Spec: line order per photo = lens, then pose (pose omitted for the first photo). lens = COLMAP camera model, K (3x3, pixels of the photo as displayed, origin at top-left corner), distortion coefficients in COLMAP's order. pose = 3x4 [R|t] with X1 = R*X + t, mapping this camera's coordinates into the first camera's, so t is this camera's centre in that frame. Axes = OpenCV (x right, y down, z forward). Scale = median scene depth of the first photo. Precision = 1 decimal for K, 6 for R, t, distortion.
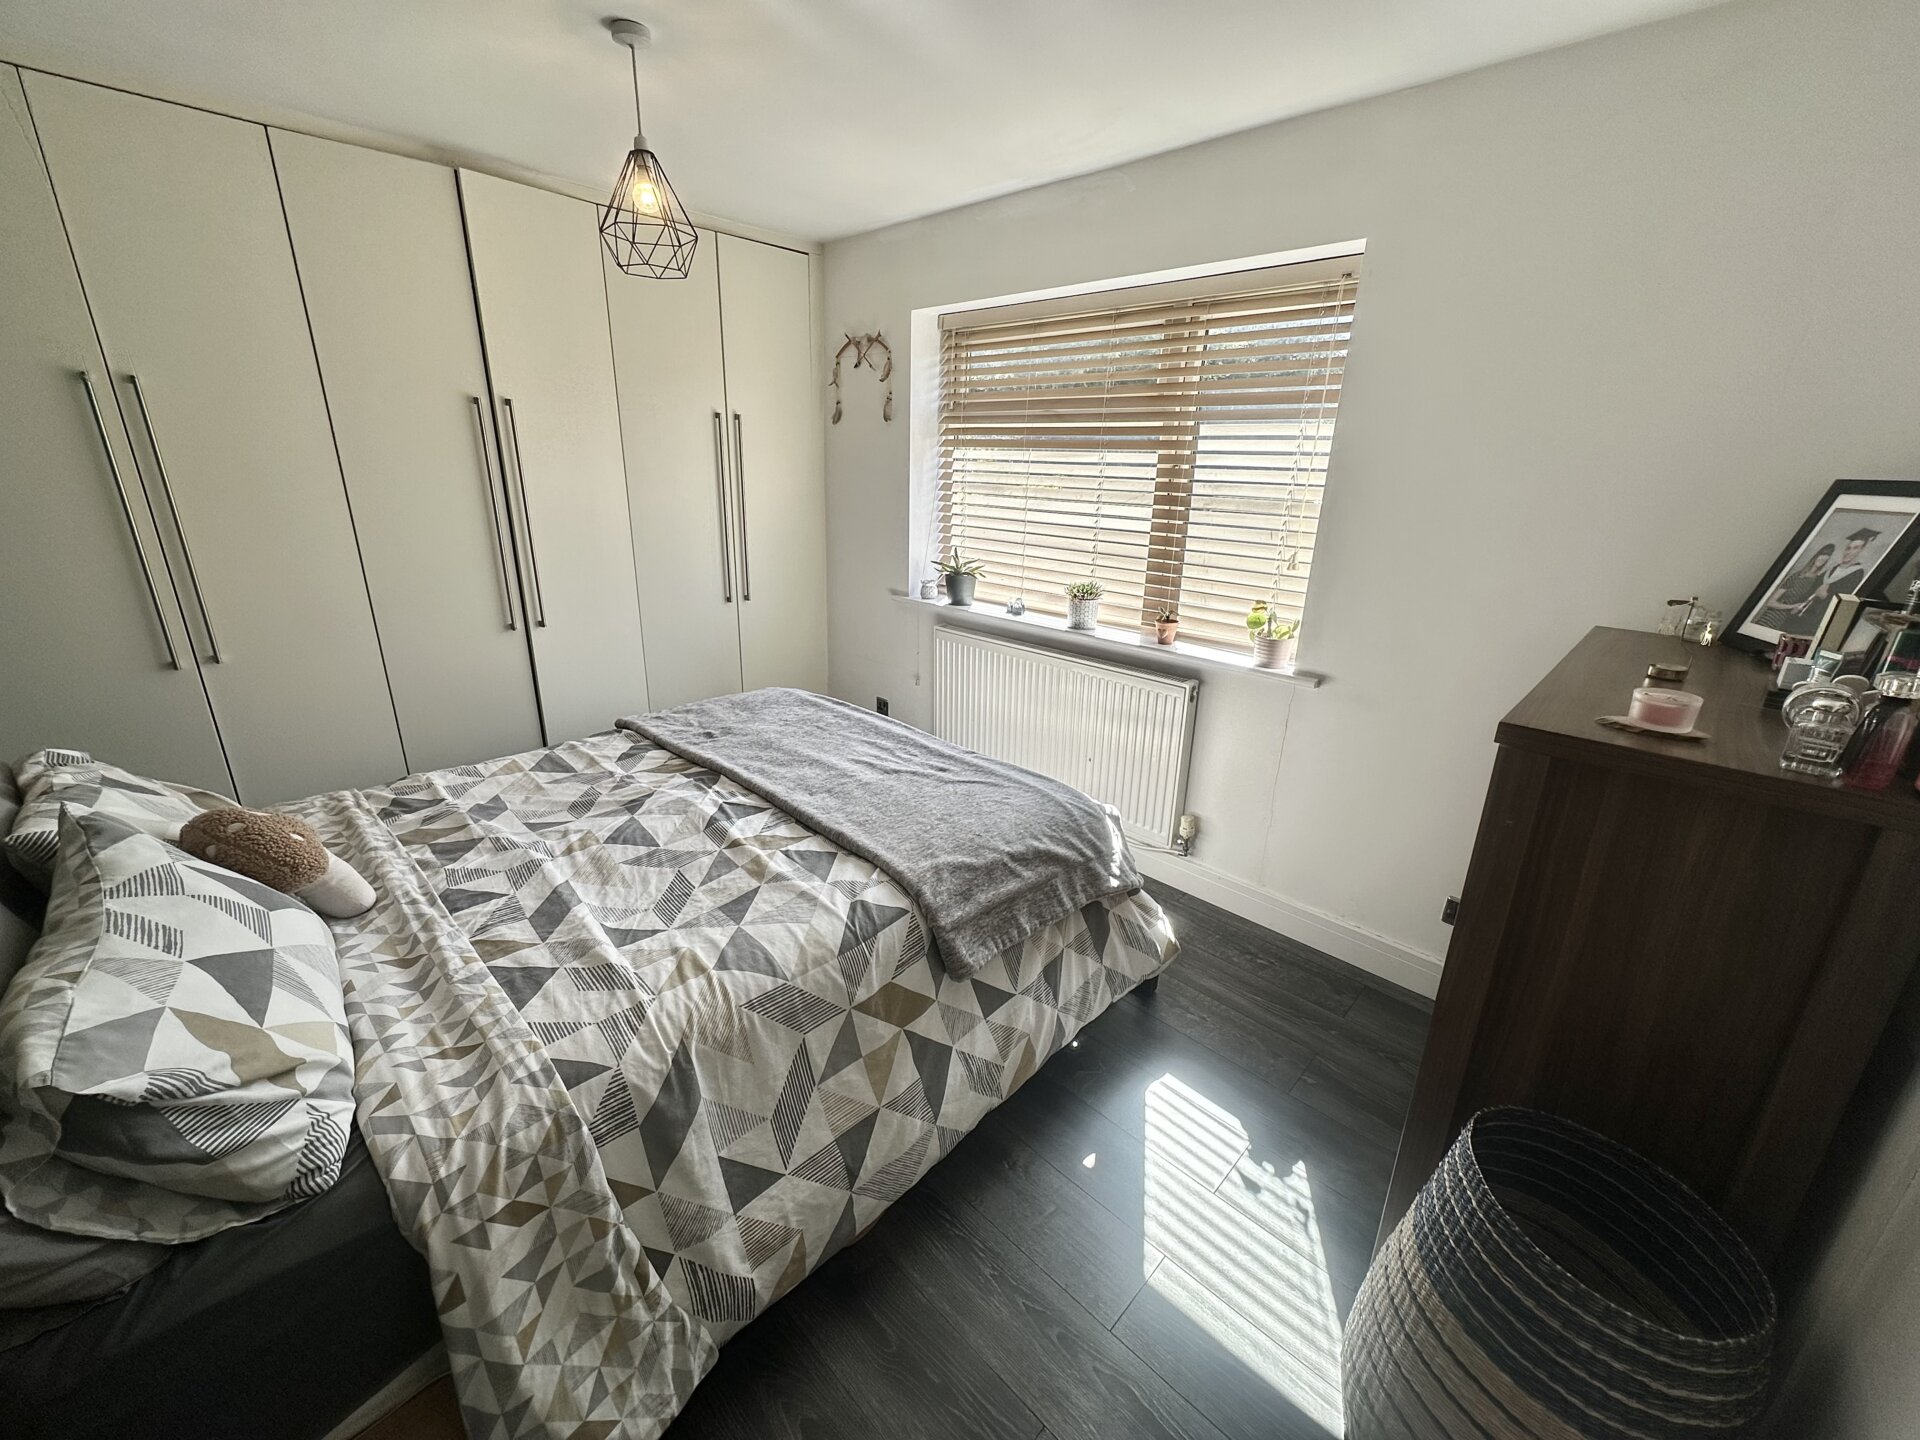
lens RADIAL K [[766.8, 0, 957.7], [0, 766.8, 715.1], [0, 0, 1]] dist [-0.001453, -0.000276]
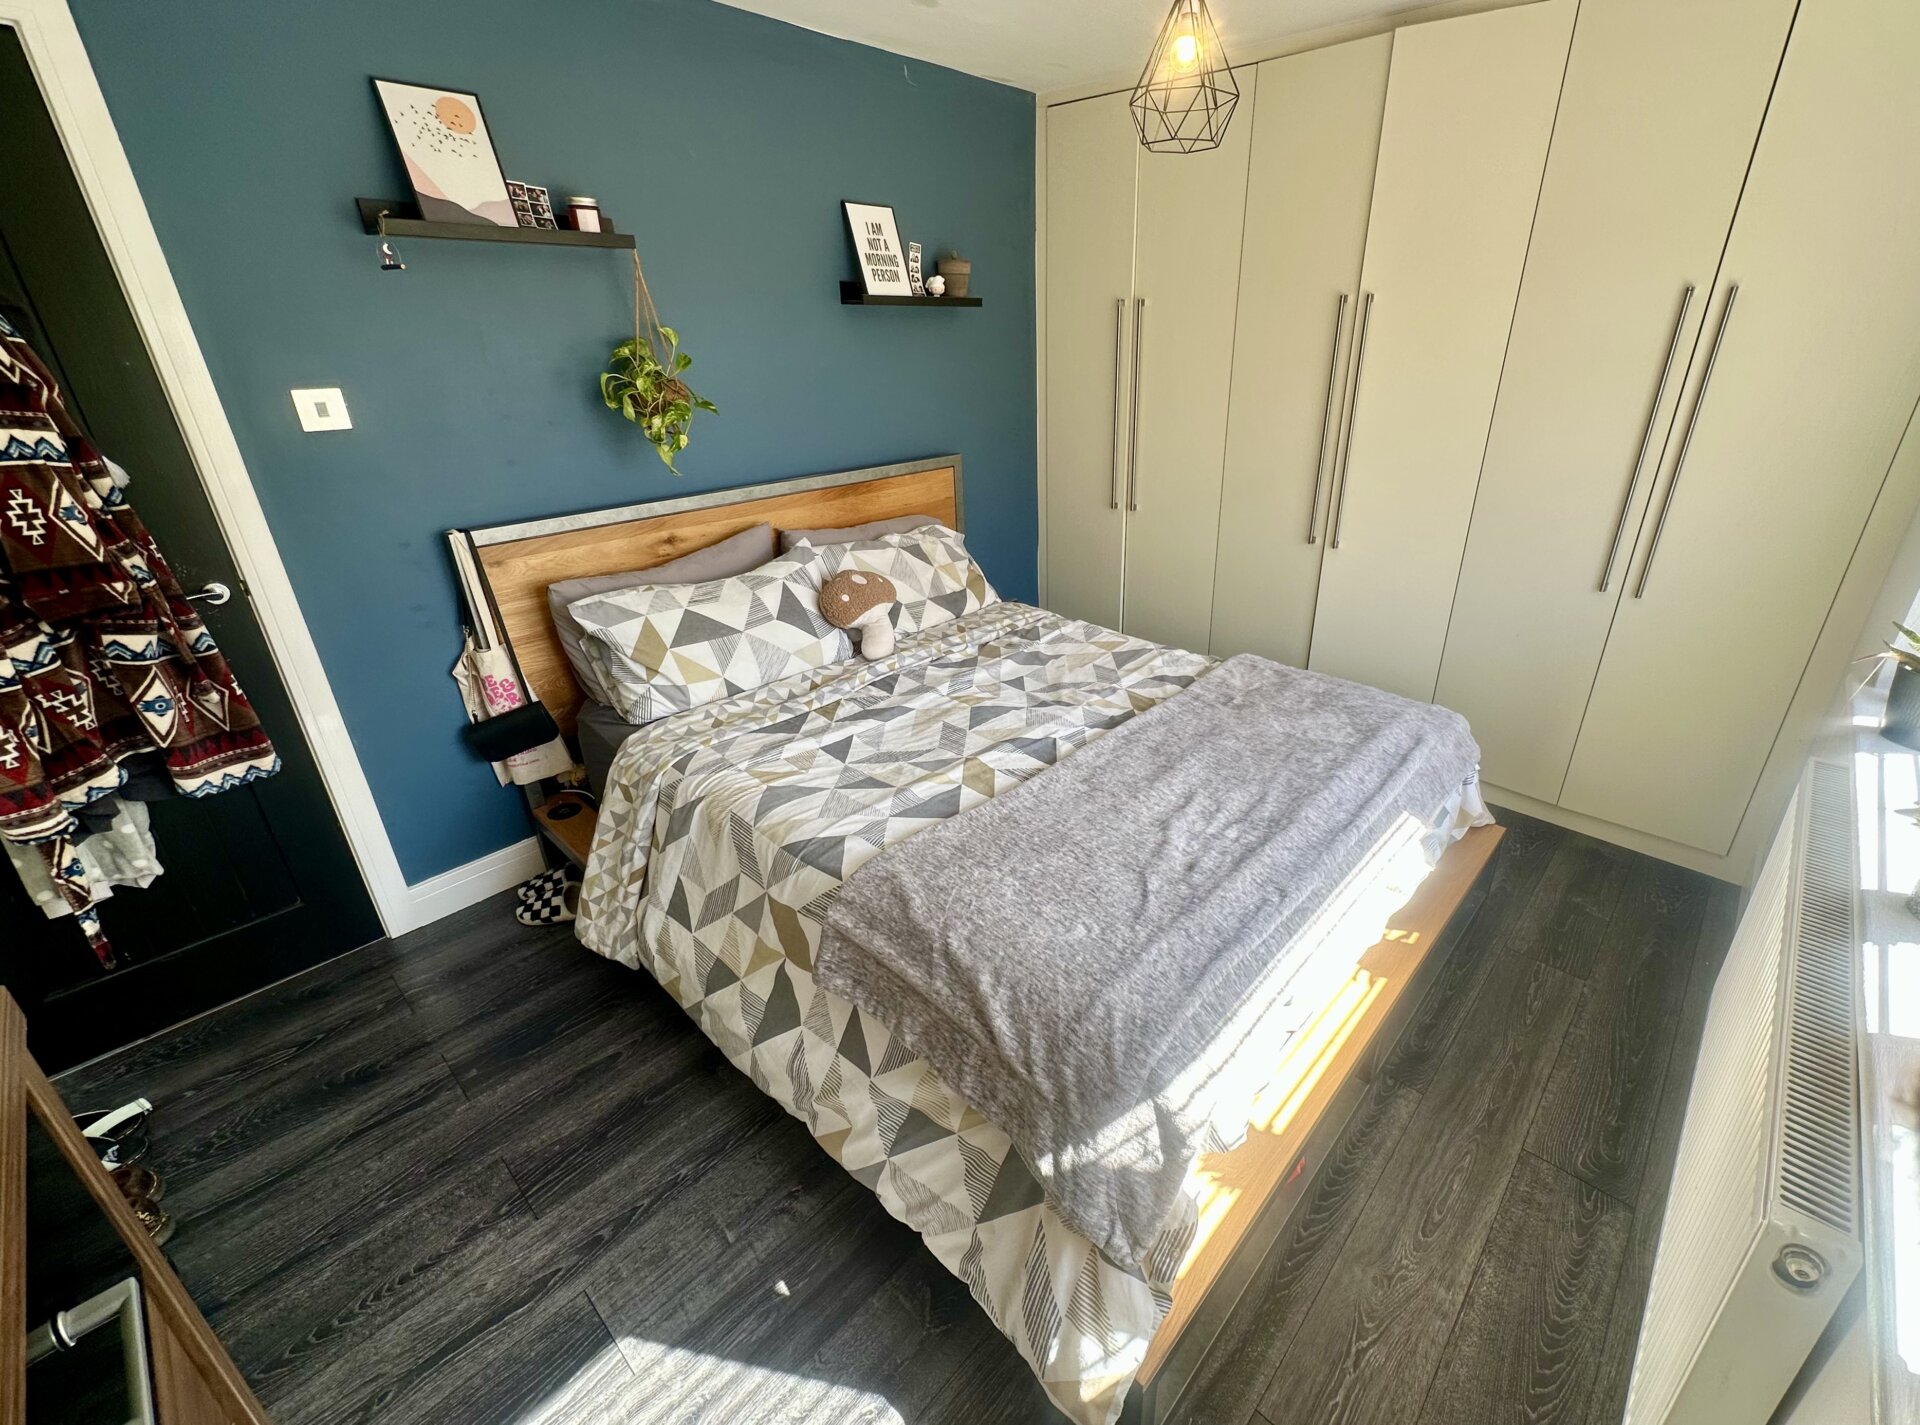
lens RADIAL K [[824.6, 0, 1034.5], [0, 824.6, 683.6], [0, 0, 1]] dist [-0.000899, -0.000140]
pose [[0.046235, 0.378076, -0.924619, 0.672268], [-0.312083, 0.884745, 0.346166, -0.320679], [0.948929, 0.272553, 0.158897, 0.863581]]
